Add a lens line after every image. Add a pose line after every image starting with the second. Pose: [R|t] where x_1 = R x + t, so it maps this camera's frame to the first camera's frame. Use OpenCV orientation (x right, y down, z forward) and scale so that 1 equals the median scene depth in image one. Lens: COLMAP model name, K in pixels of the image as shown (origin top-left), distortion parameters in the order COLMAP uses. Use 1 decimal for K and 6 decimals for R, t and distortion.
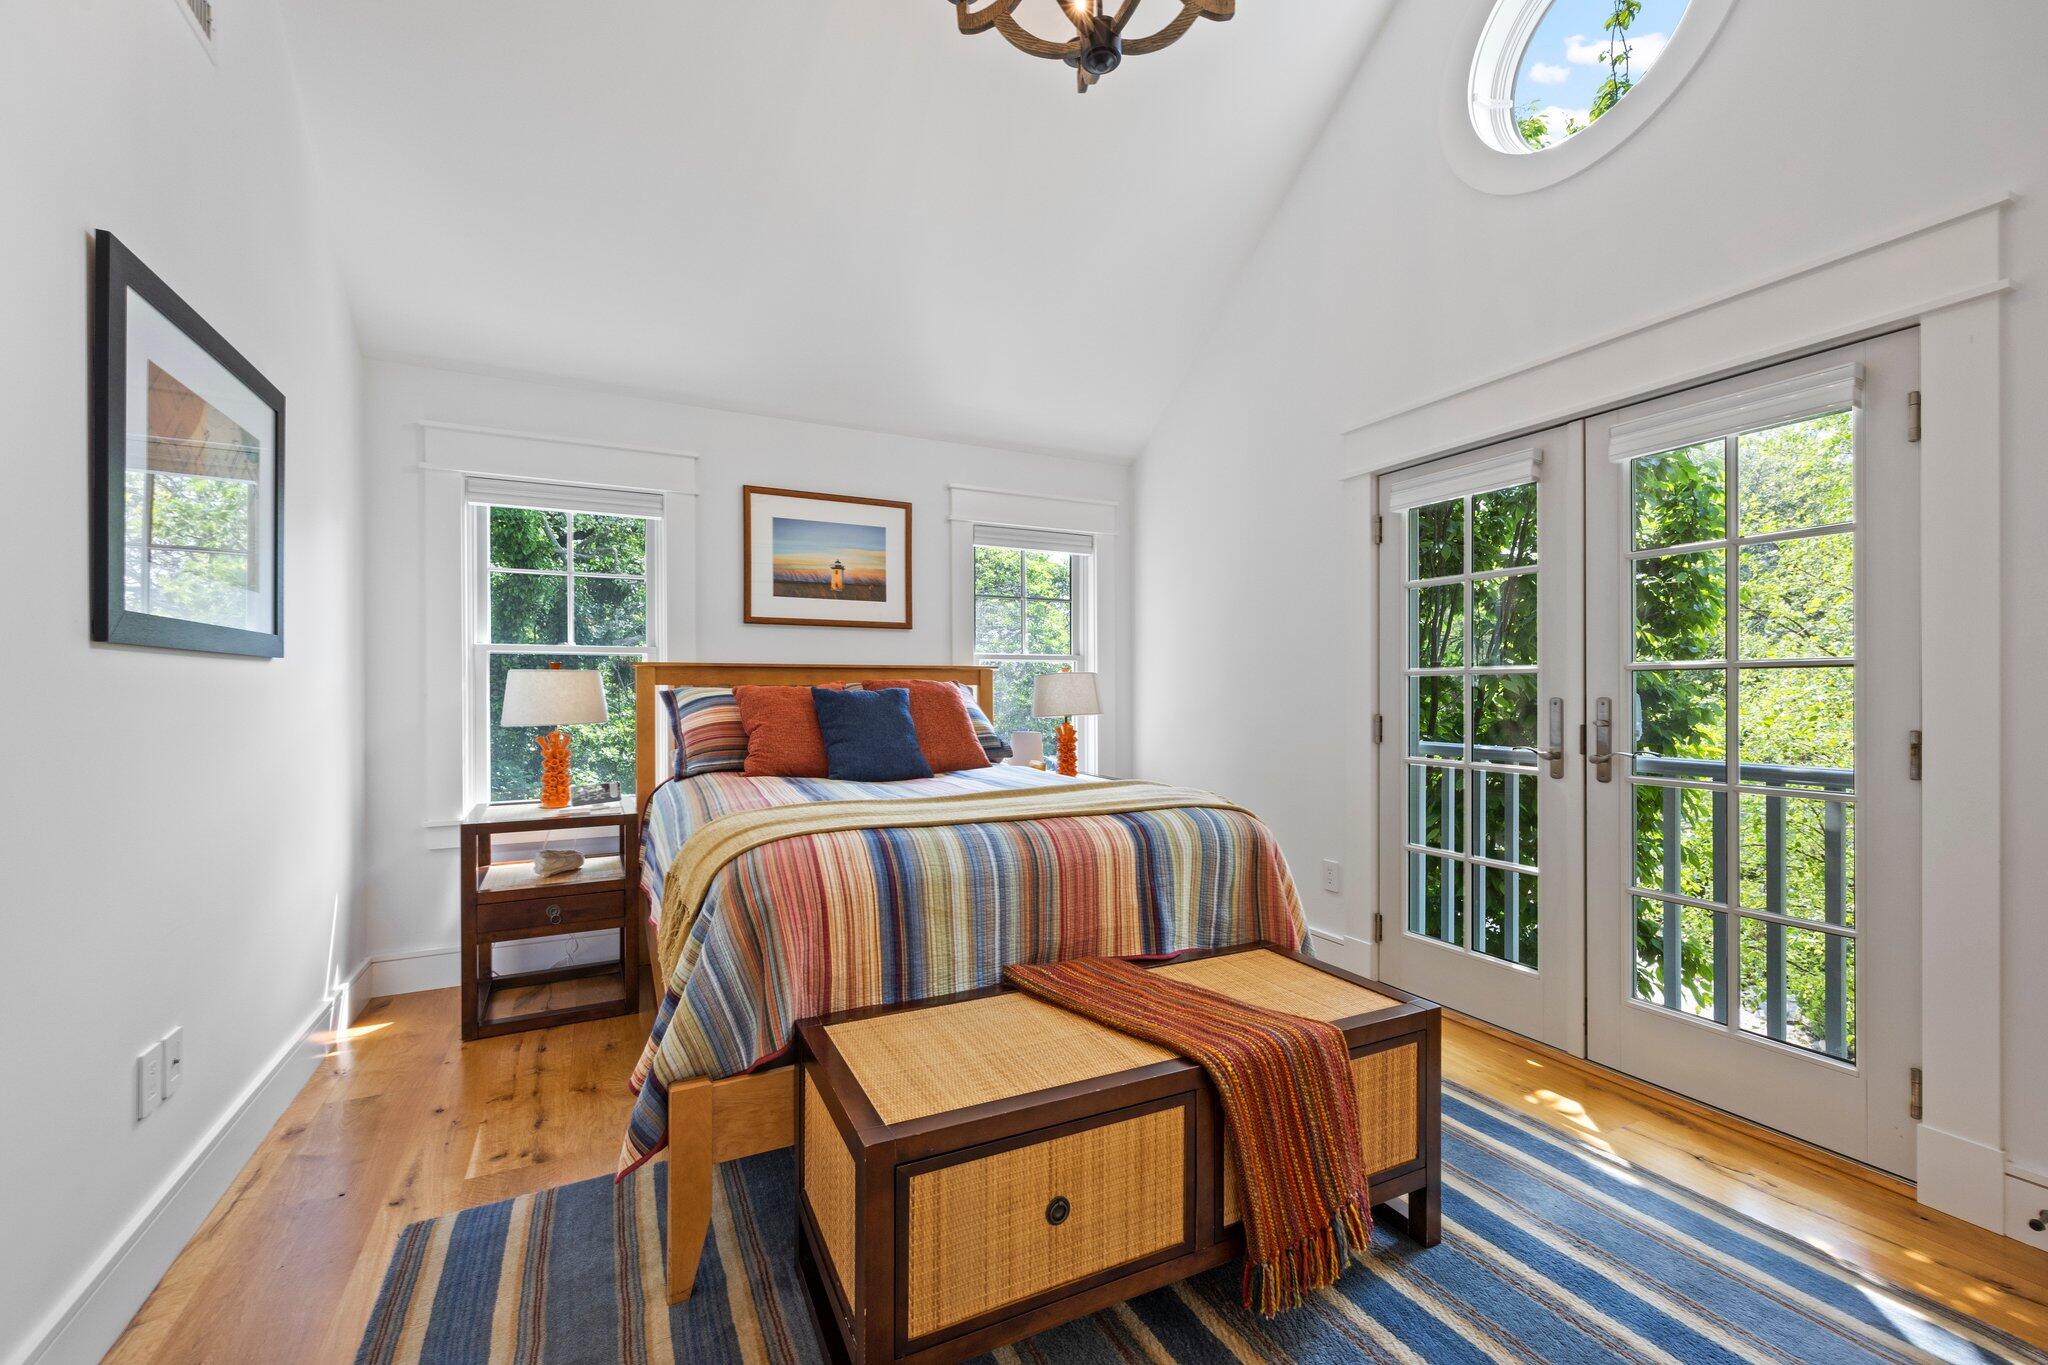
lens RADIAL K [[820.4, 0, 1013.5], [0, 820.4, 694.4], [0, 0, 1]] dist [0.007468, -0.000208]
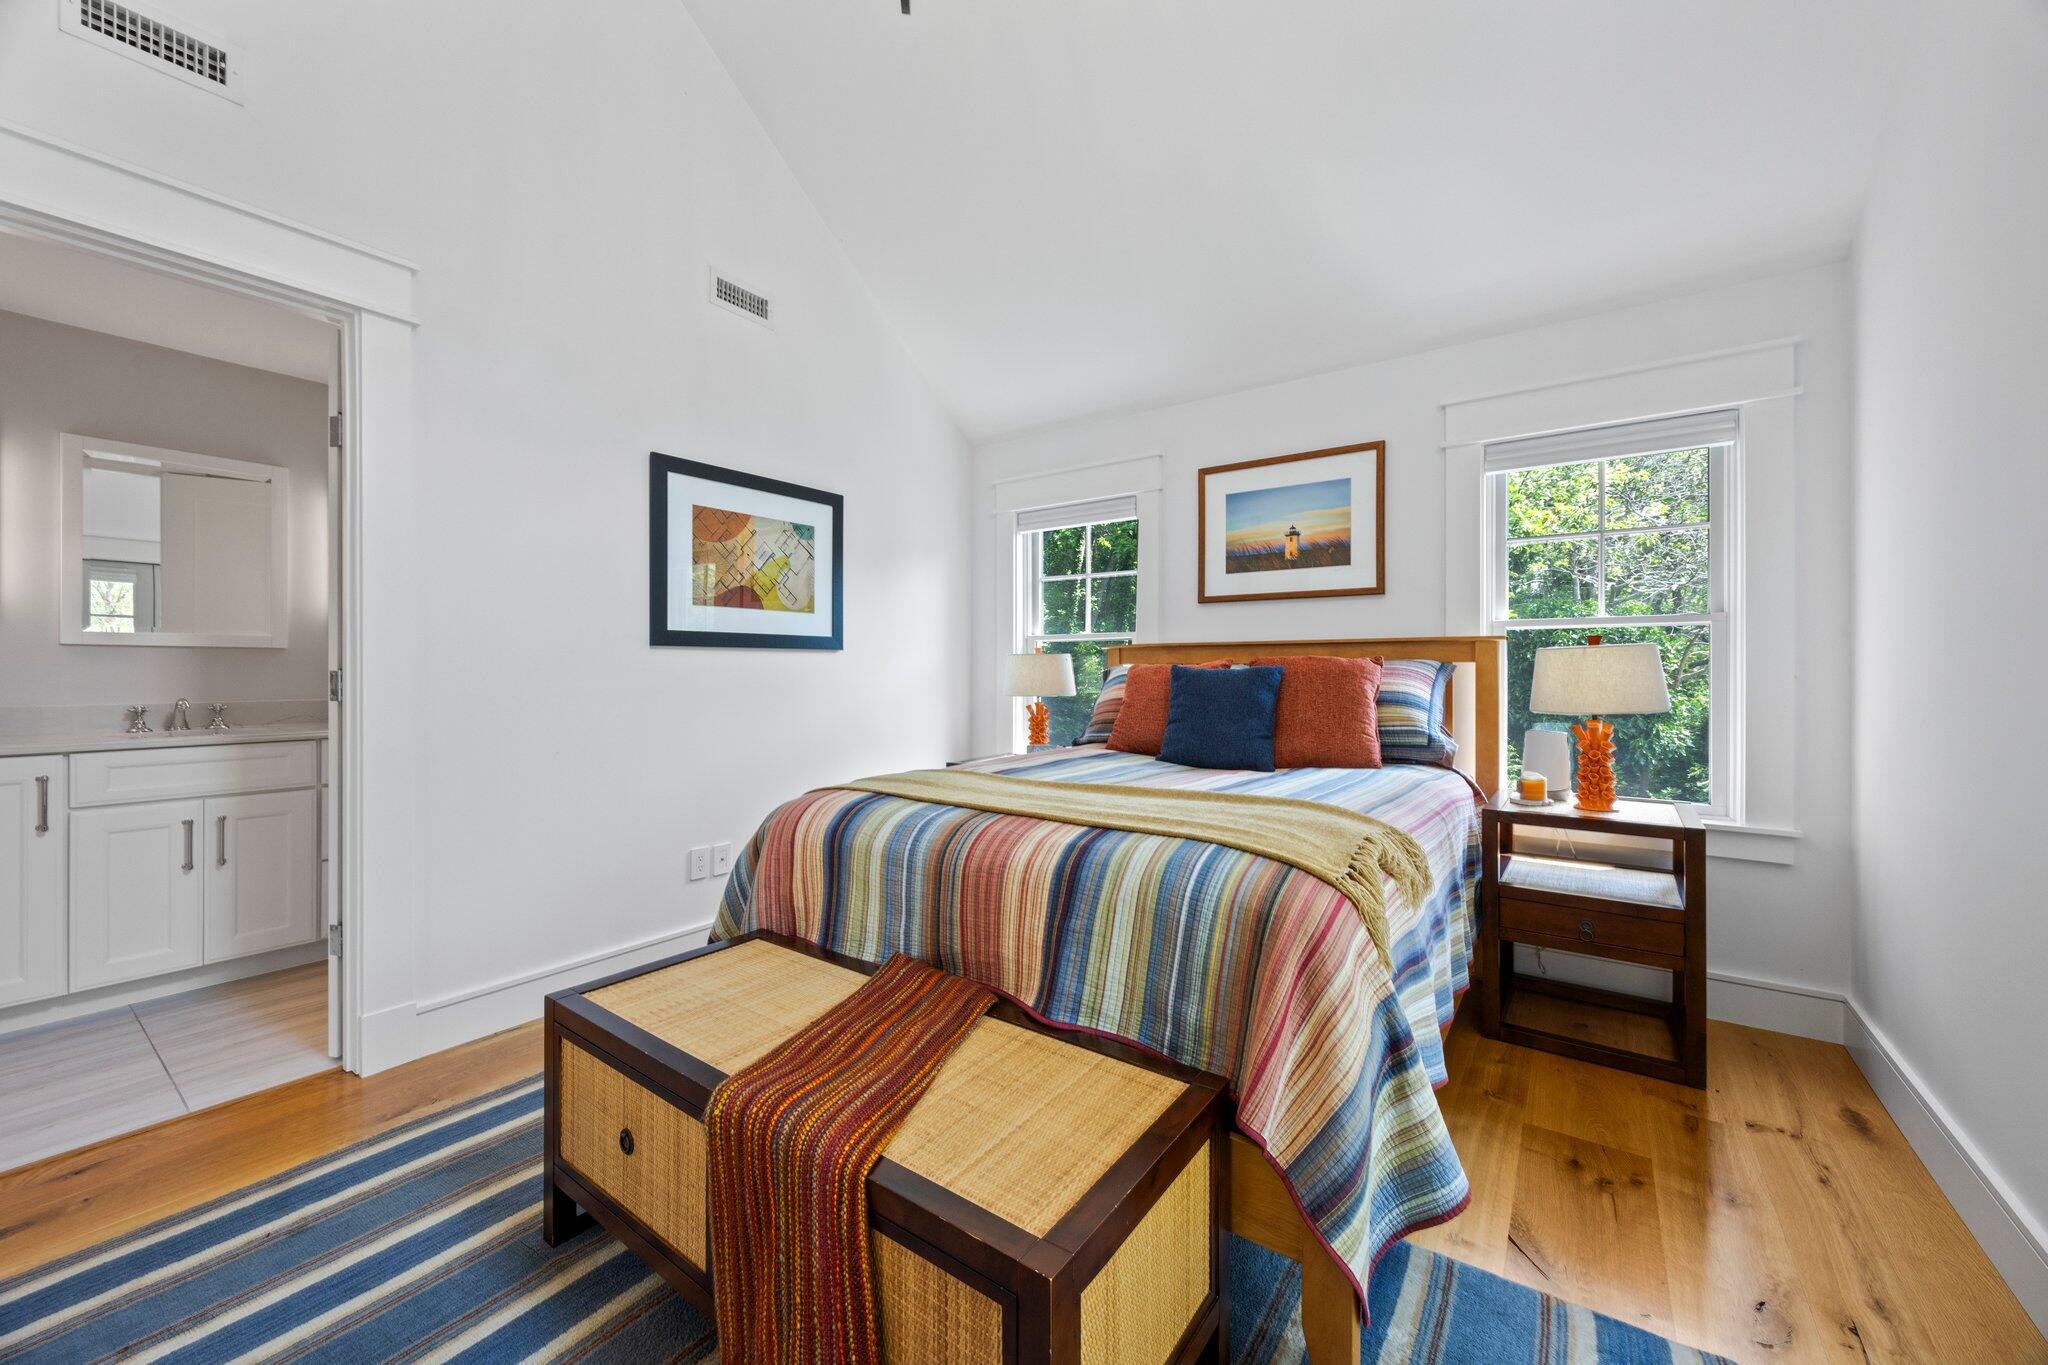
lens RADIAL K [[793.6, 0, 1040.1], [0, 793.6, 672.5], [0, 0, 1]] dist [-0.003545, 0.000896]
pose [[0.472722, 0.002967, -0.881206, 0.520252], [-0.004417, 0.999990, 0.000997, -0.001133], [0.881200, 0.003421, 0.472731, 0.410341]]
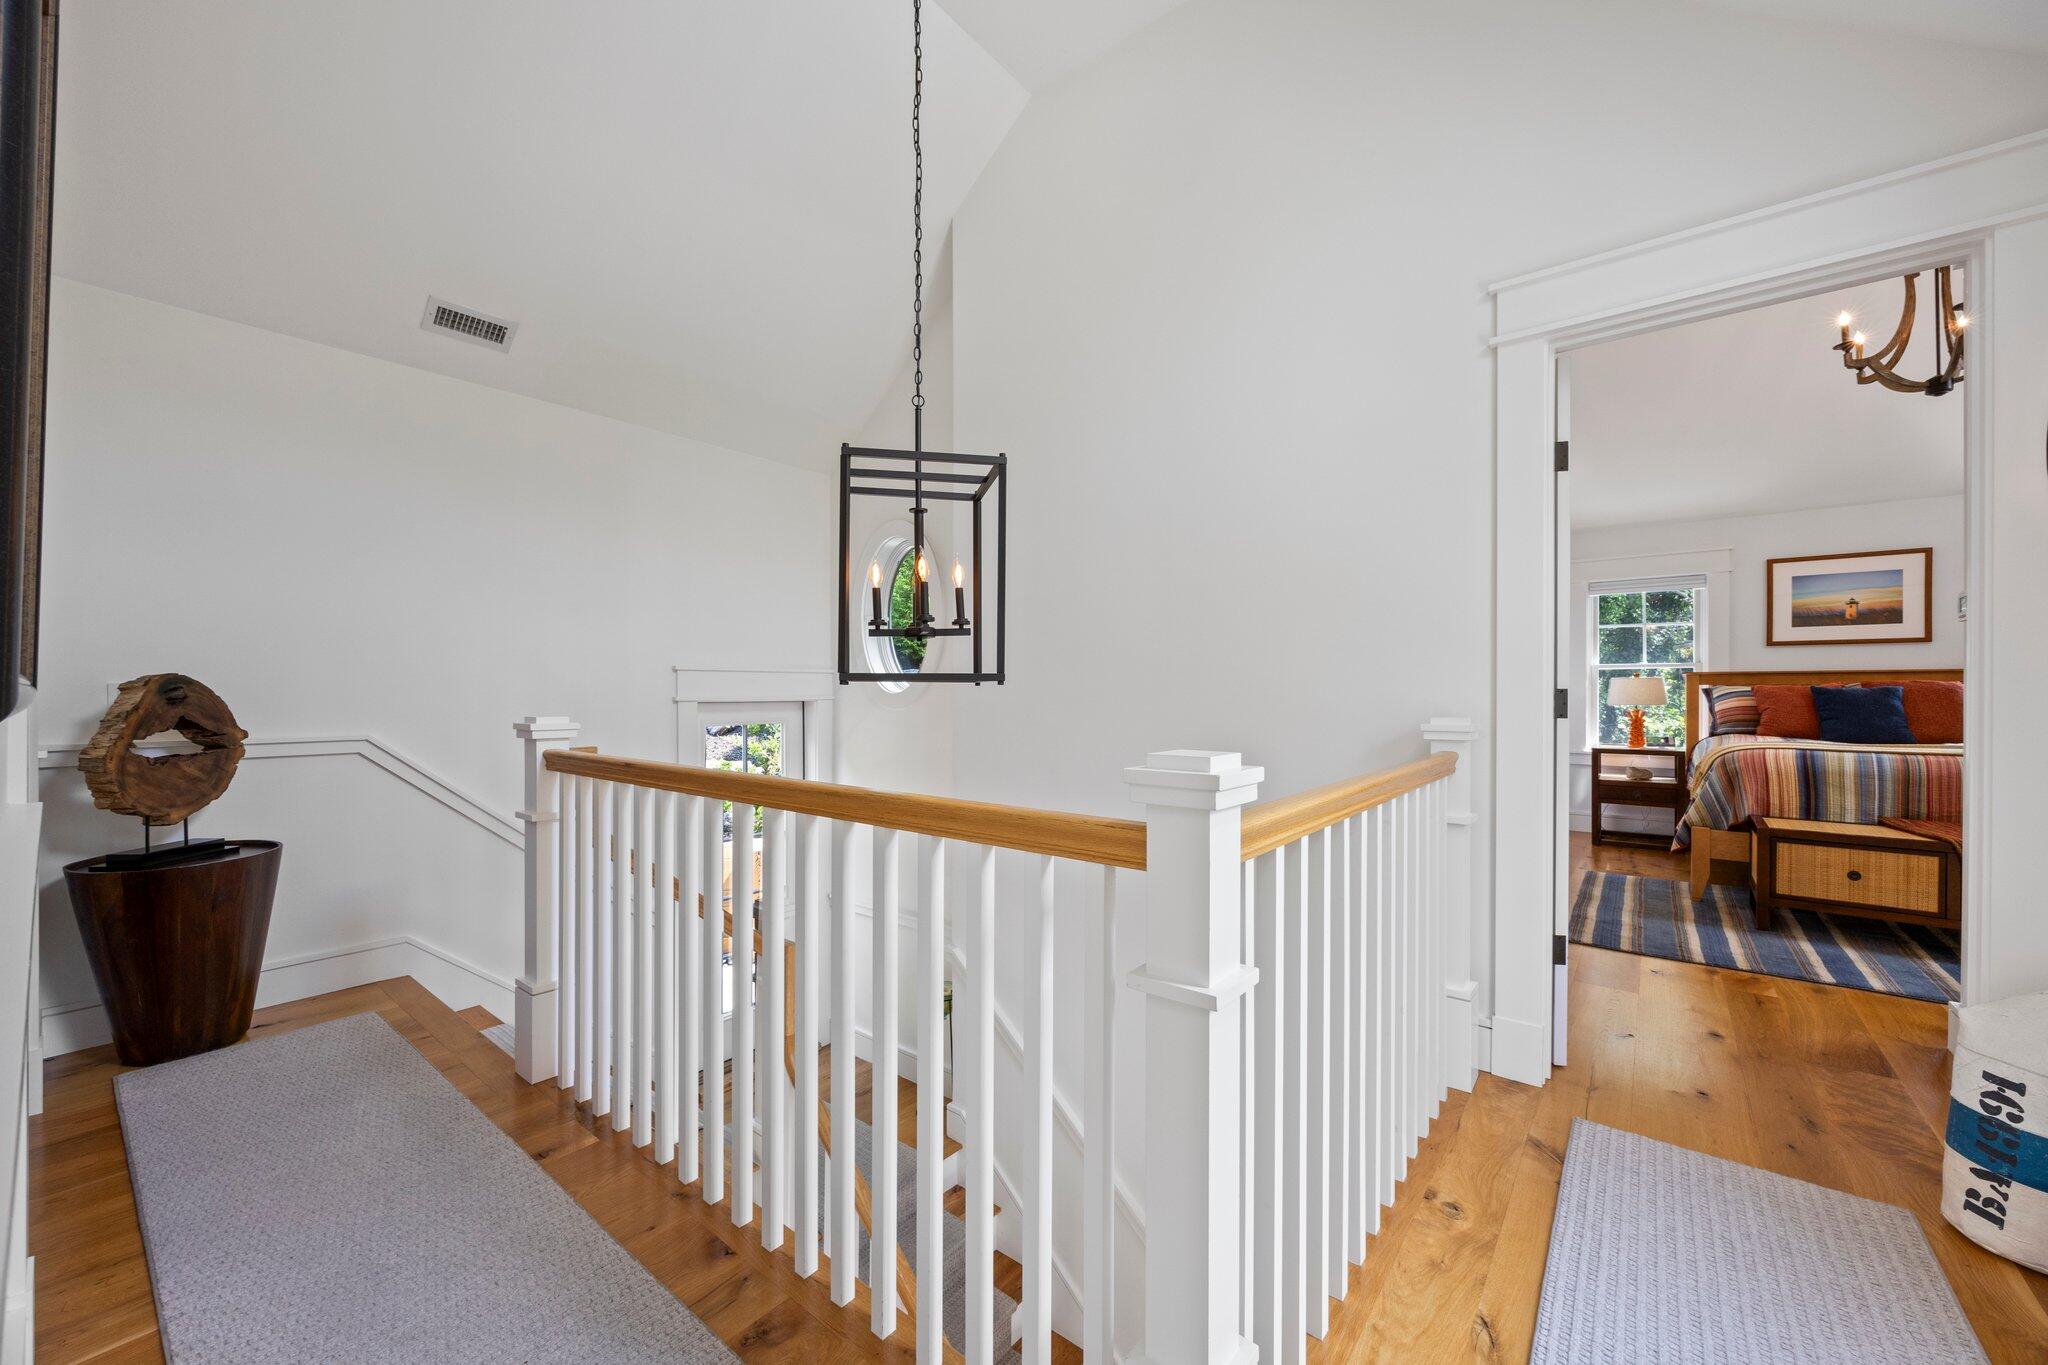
lens RADIAL K [[793.6, 0, 1009.0], [0, 793.6, 692.8], [0, 0, 1]] dist [-0.003545, 0.000896]
pose [[0.404719, 0.003359, -0.914435, 0.563027], [-0.000740, 0.999994, 0.003345, 0.000882], [0.914441, -0.000677, 0.404719, -1.131767]]
